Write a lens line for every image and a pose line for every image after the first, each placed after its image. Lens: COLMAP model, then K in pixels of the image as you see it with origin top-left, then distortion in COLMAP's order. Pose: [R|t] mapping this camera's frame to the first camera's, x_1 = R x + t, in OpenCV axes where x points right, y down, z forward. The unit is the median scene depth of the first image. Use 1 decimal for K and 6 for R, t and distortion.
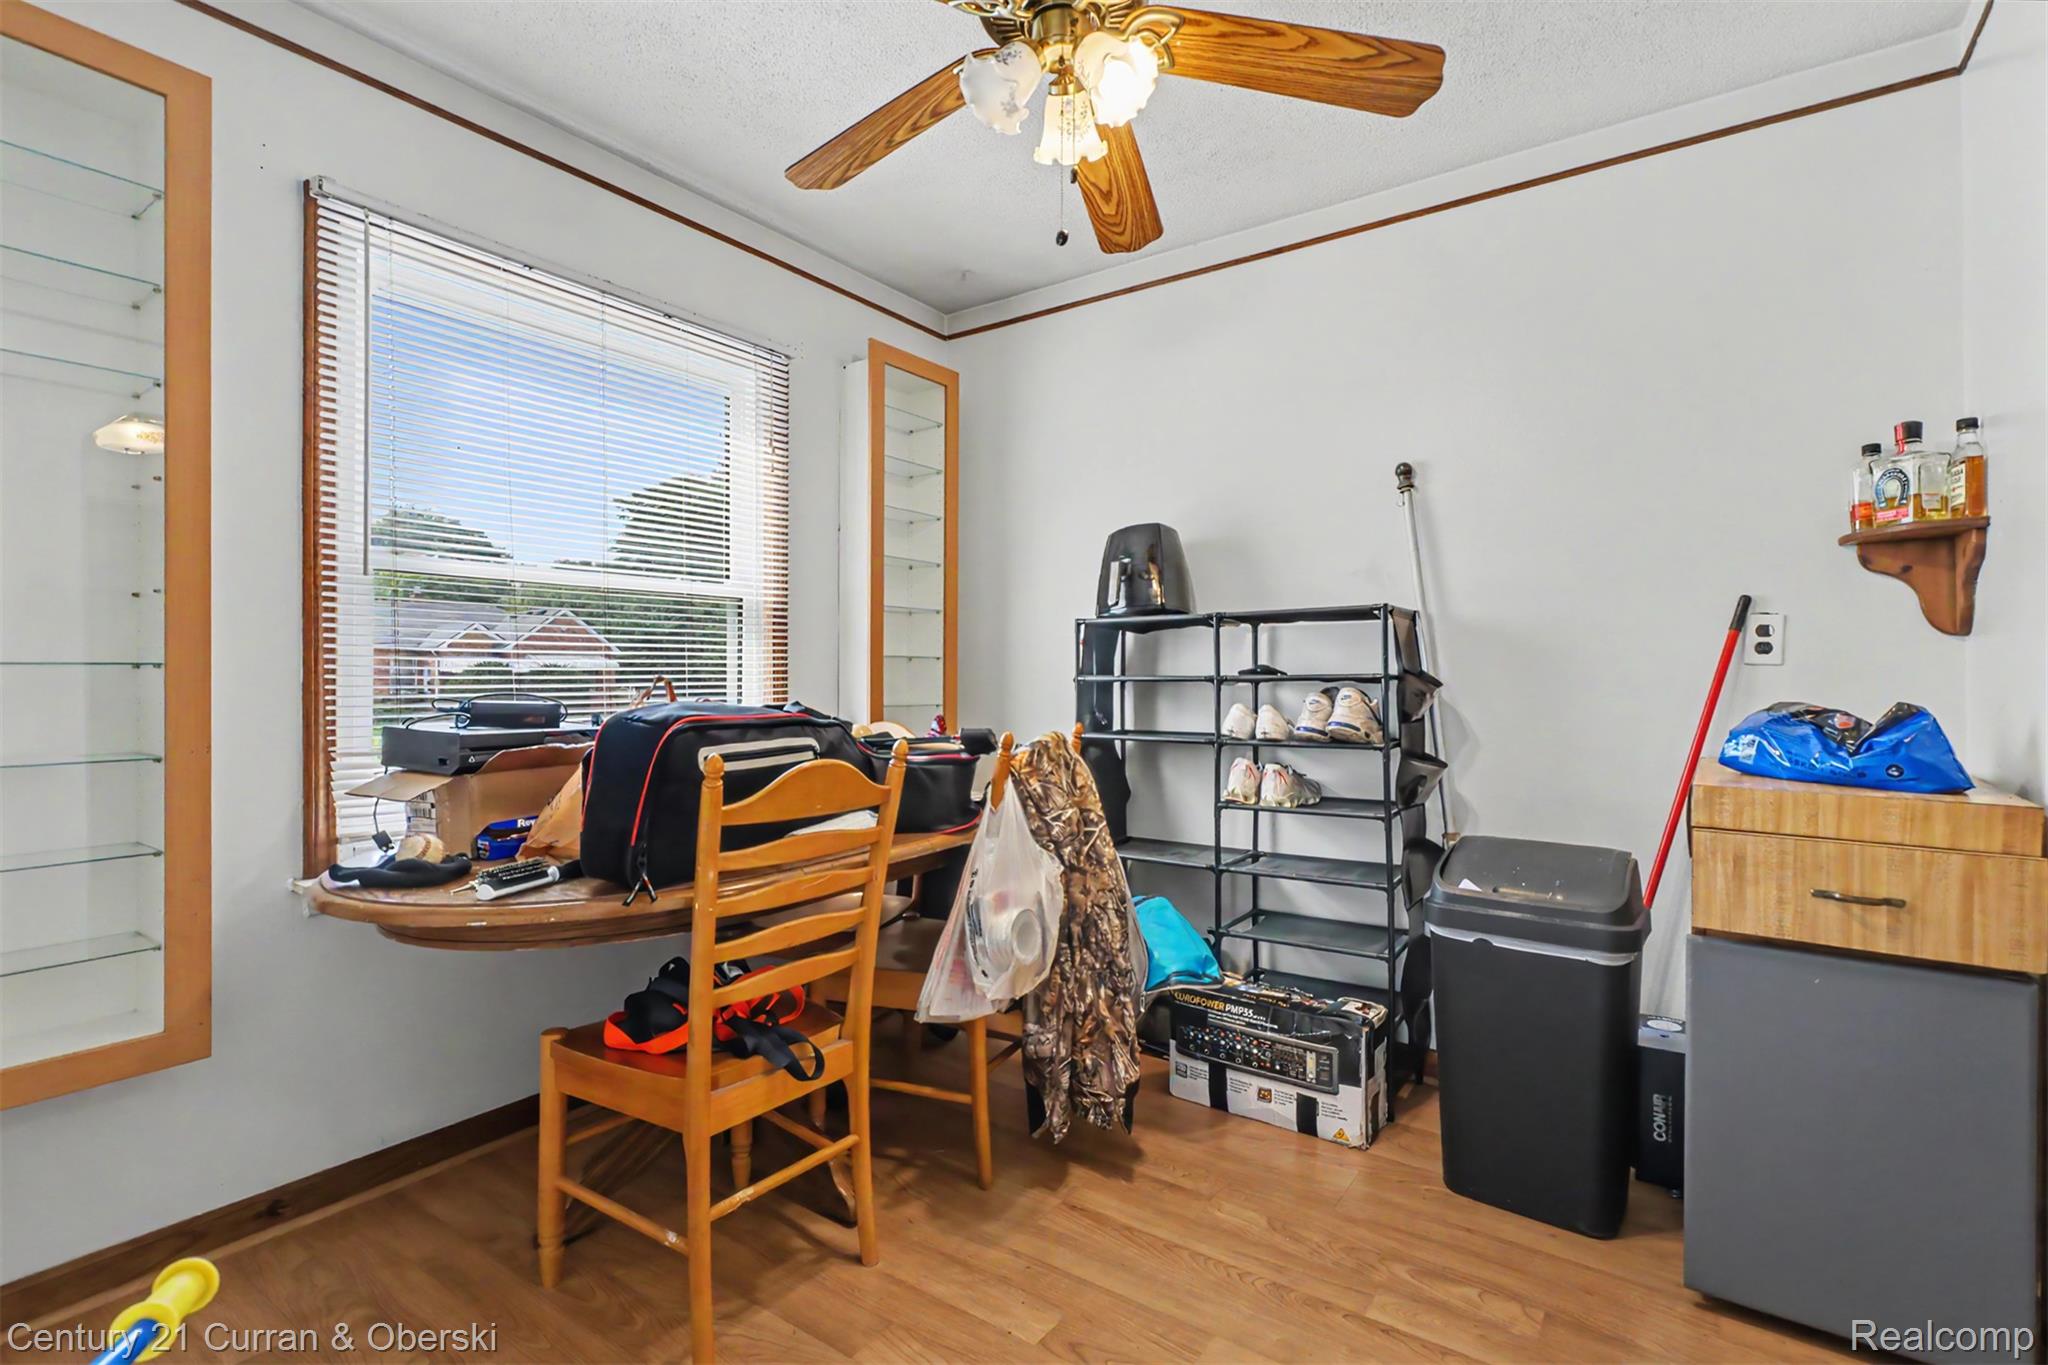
lens RADIAL K [[926.3, 0, 1024.0], [0, 926.3, 682.5], [0, 0, 1]] dist [-0.004499, -0.000240]
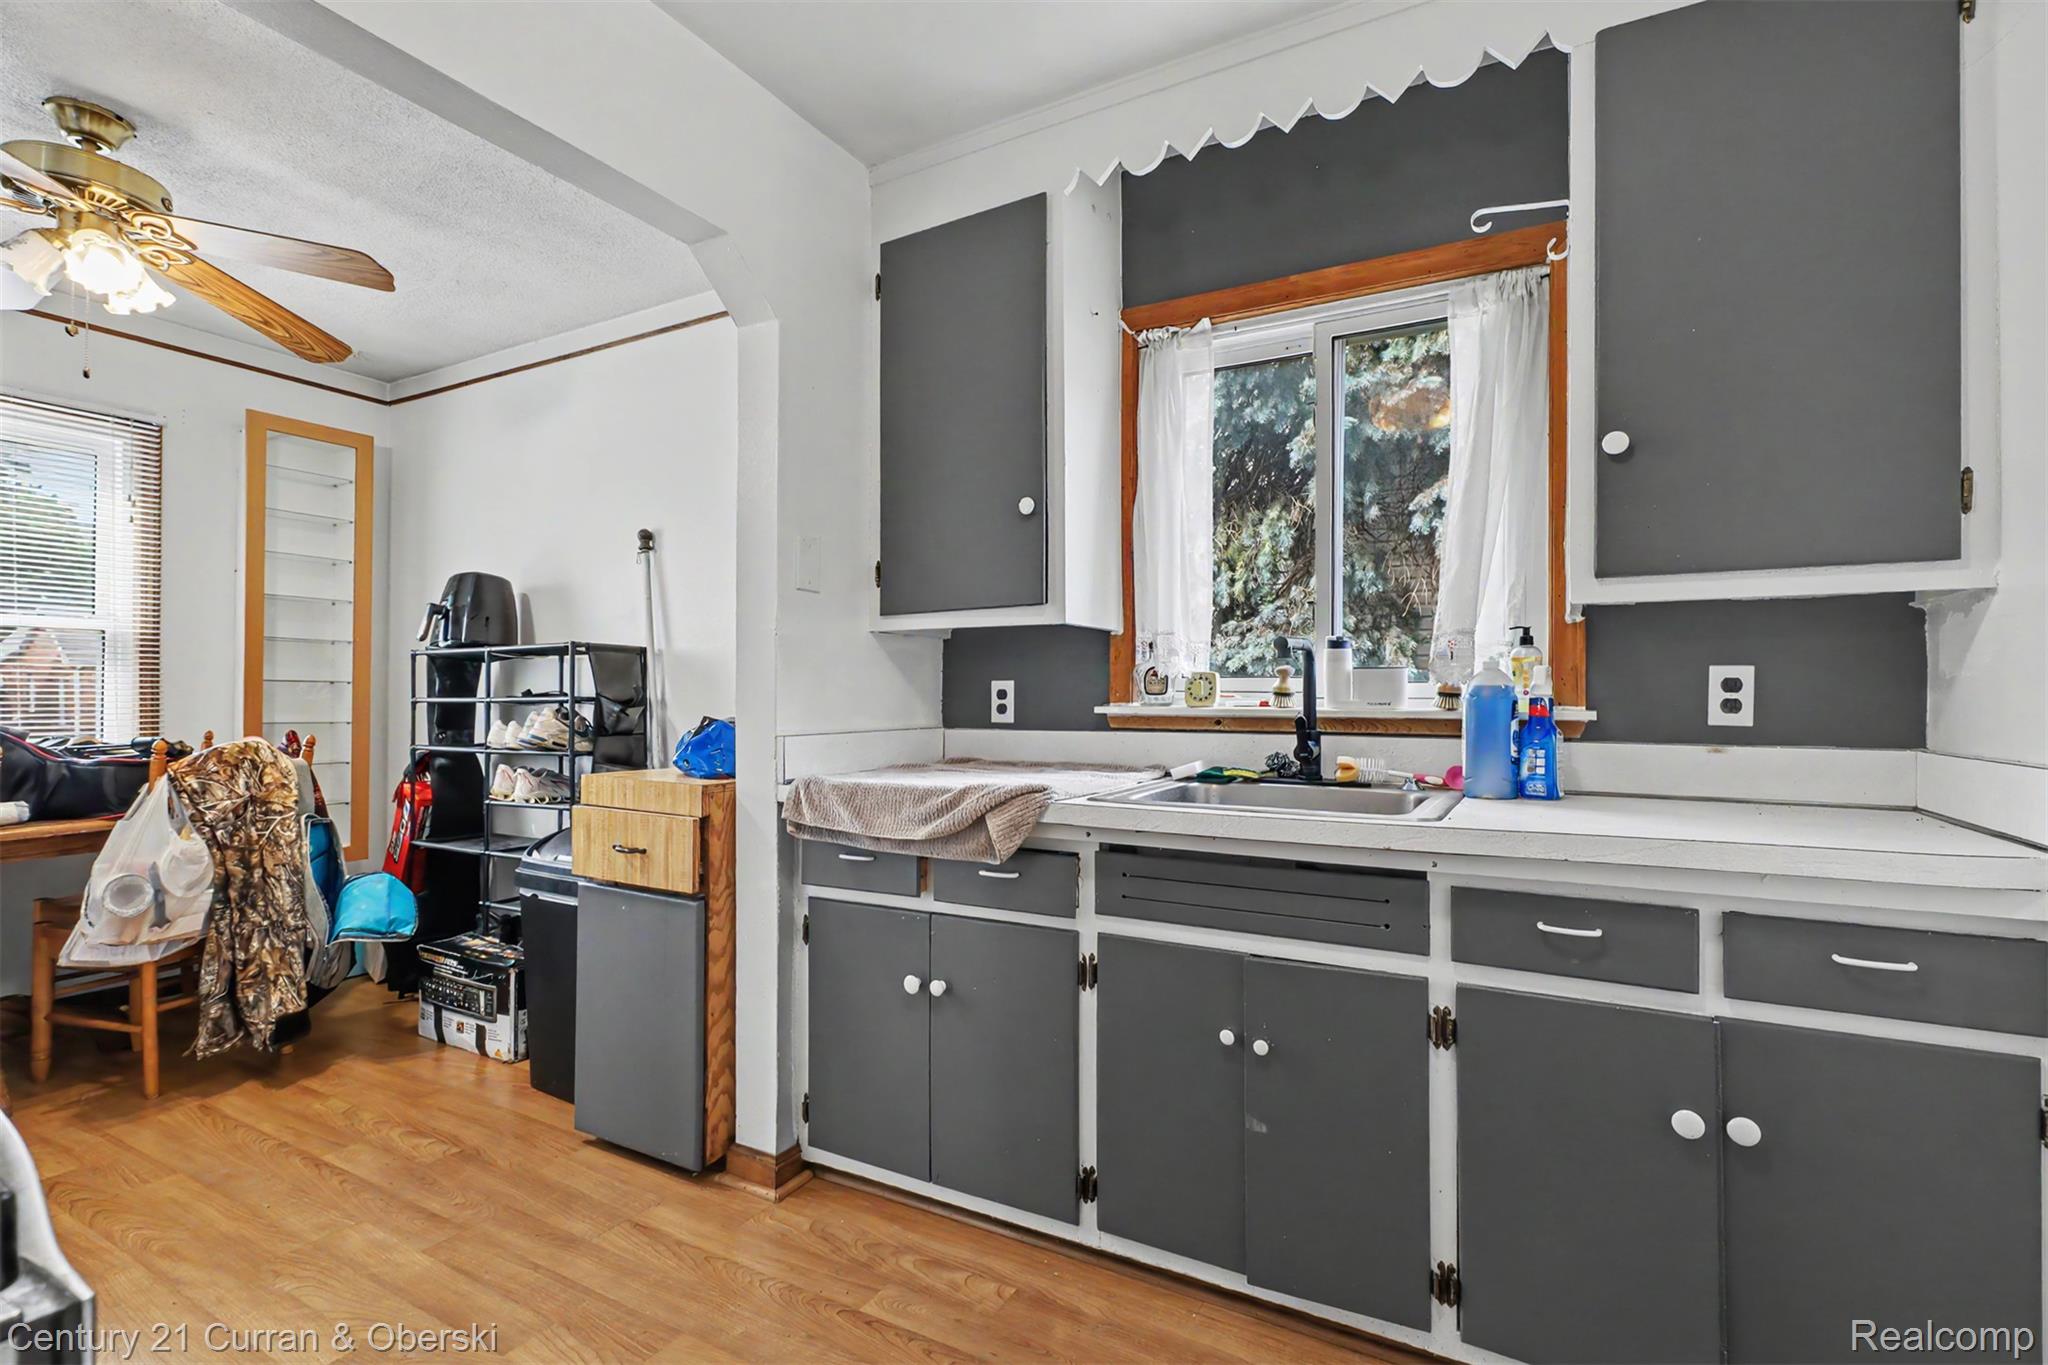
lens RADIAL K [[939.5, 0, 1027.0], [0, 939.5, 696.8], [0, 0, 1]] dist [0.000974, 0.000178]
pose [[0.994441, 0.002462, 0.105270, 0.937057], [-0.001475, 0.999954, -0.009454, 0.002674], [-0.105288, 0.009246, 0.994399, -0.386713]]
